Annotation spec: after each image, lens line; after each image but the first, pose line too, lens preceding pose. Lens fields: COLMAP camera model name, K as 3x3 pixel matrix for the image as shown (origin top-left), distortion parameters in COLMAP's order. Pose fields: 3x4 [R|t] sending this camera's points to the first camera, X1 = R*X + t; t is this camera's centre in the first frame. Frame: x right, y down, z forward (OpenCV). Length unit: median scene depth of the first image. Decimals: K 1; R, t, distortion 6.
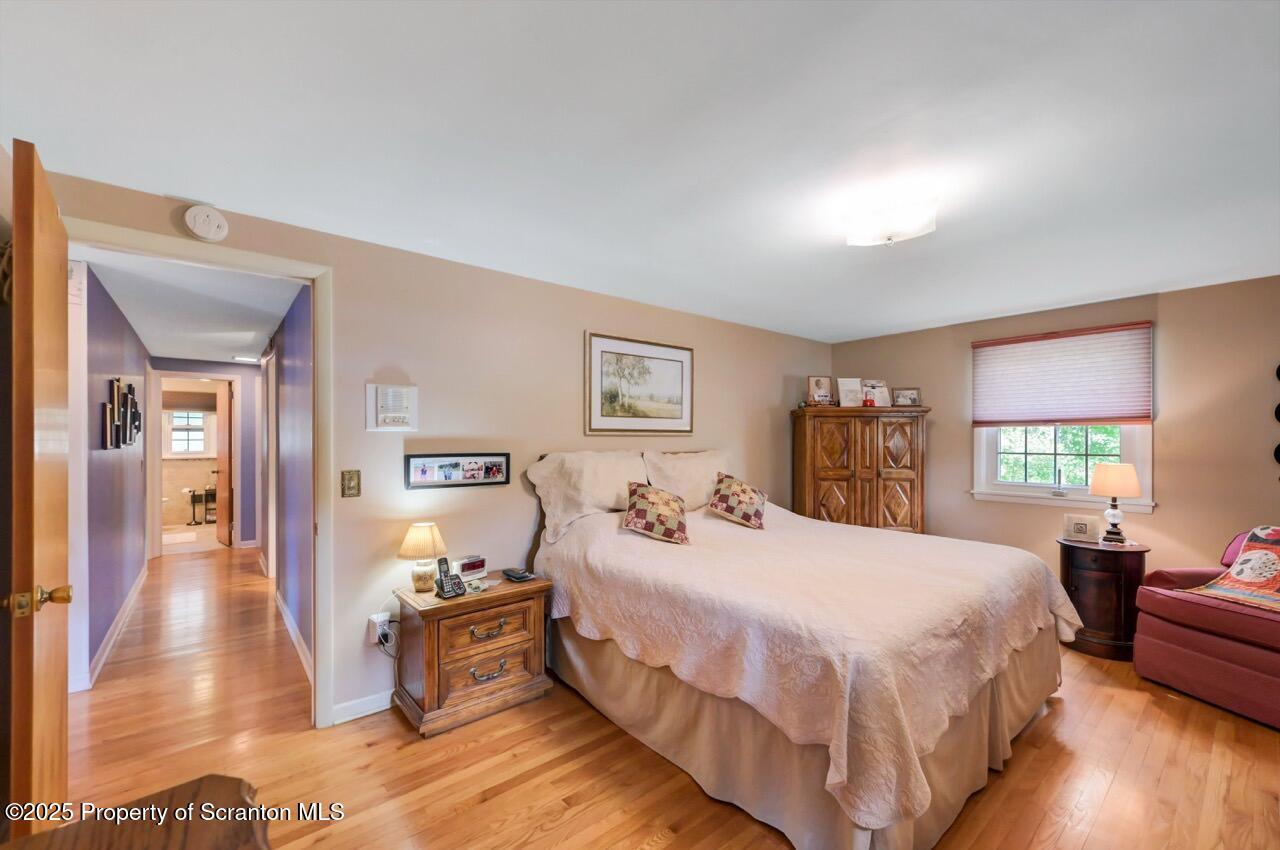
lens RADIAL K [[511.1, 0, 637.2], [0, 511.1, 429.1], [0, 0, 1]] dist [-0.006639, 0.000630]
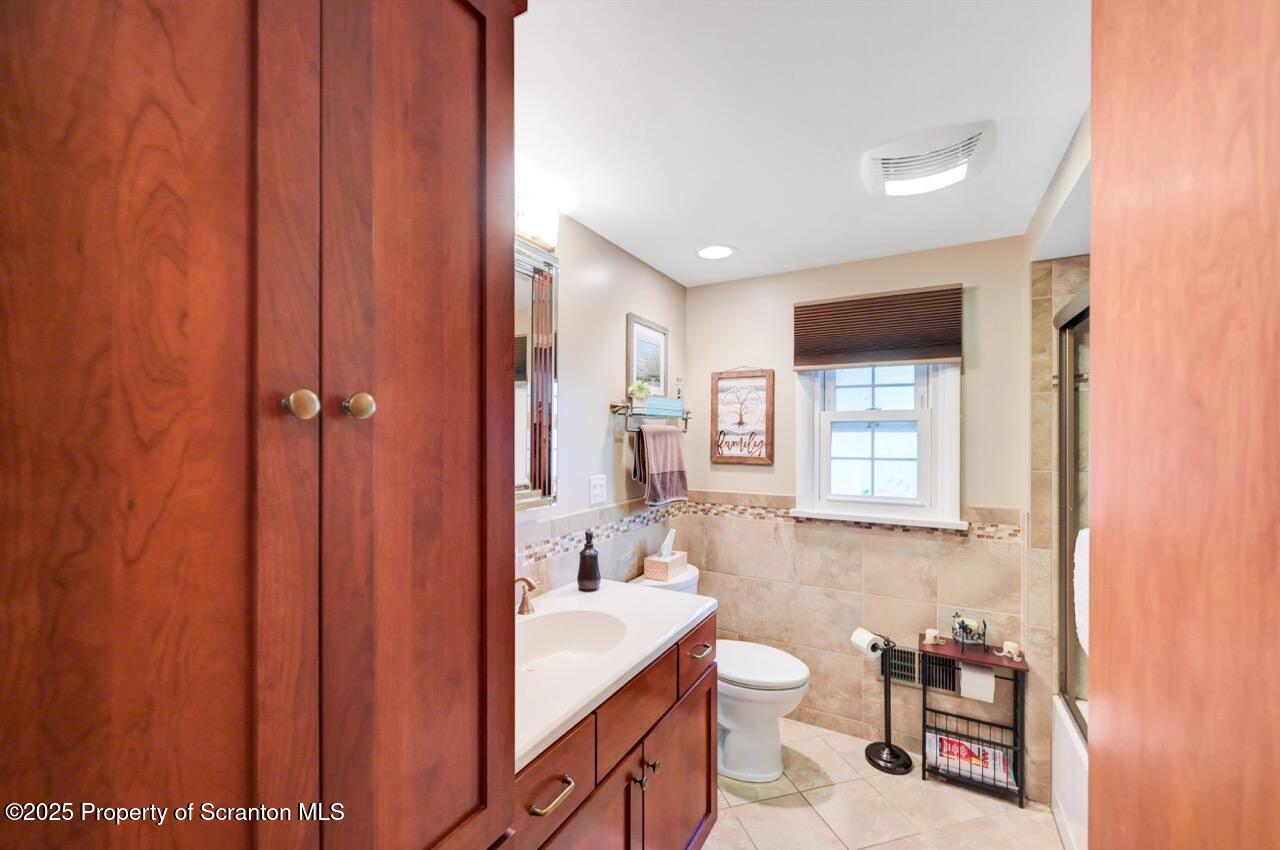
lens RADIAL K [[511.1, 0, 639.2], [0, 511.1, 432.7], [0, 0, 1]] dist [-0.006639, 0.000630]
pose [[0.362133, -0.005198, -0.932112, -0.648712], [0.000335, 0.999985, -0.005447, 0.007235], [0.932127, 0.001660, 0.362129, 0.759179]]
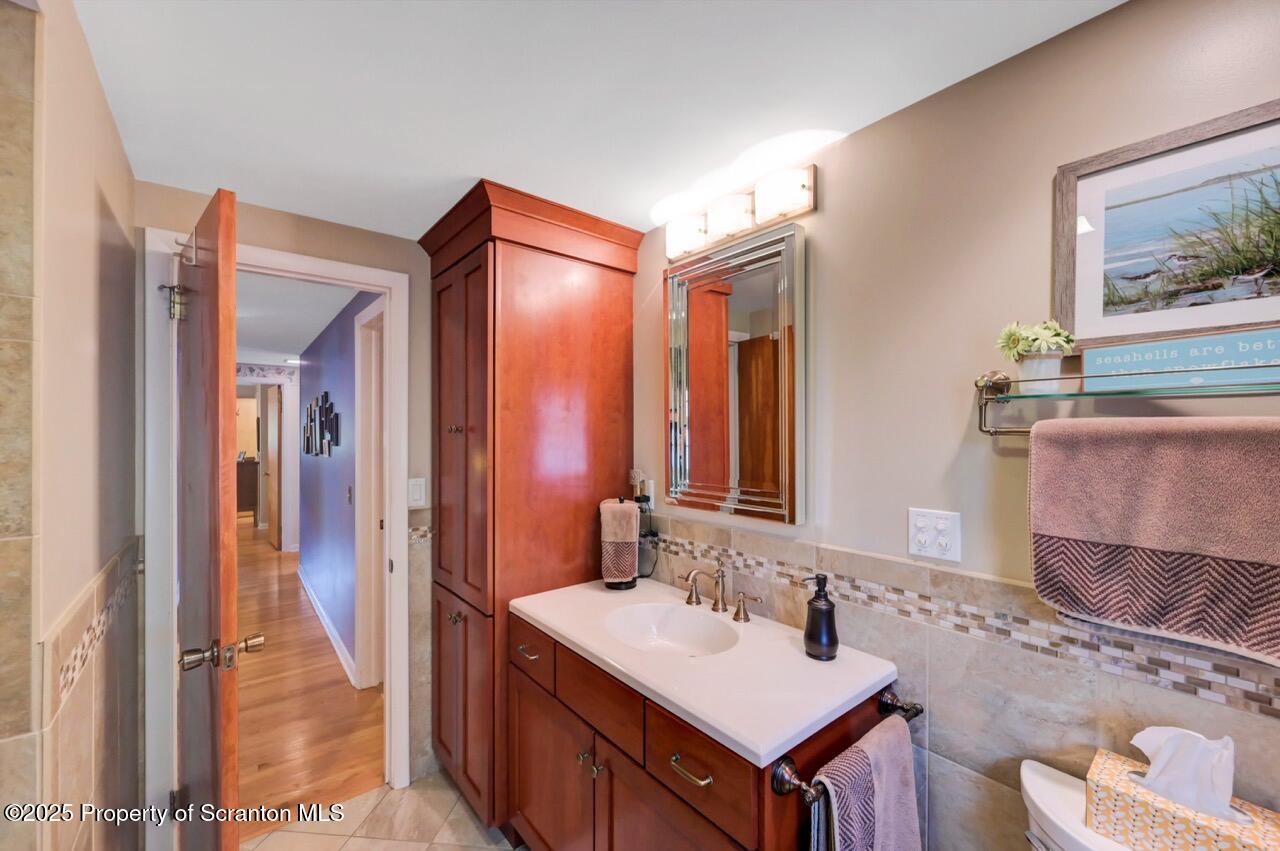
lens RADIAL K [[511.1, 0, 642.1], [0, 511.1, 428.4], [0, 0, 1]] dist [-0.006639, 0.000630]
pose [[-0.999951, -0.007229, 0.006831, -0.965125], [-0.007294, 0.999927, -0.009616, 0.004376], [-0.006761, -0.009666, -0.999930, 1.190381]]
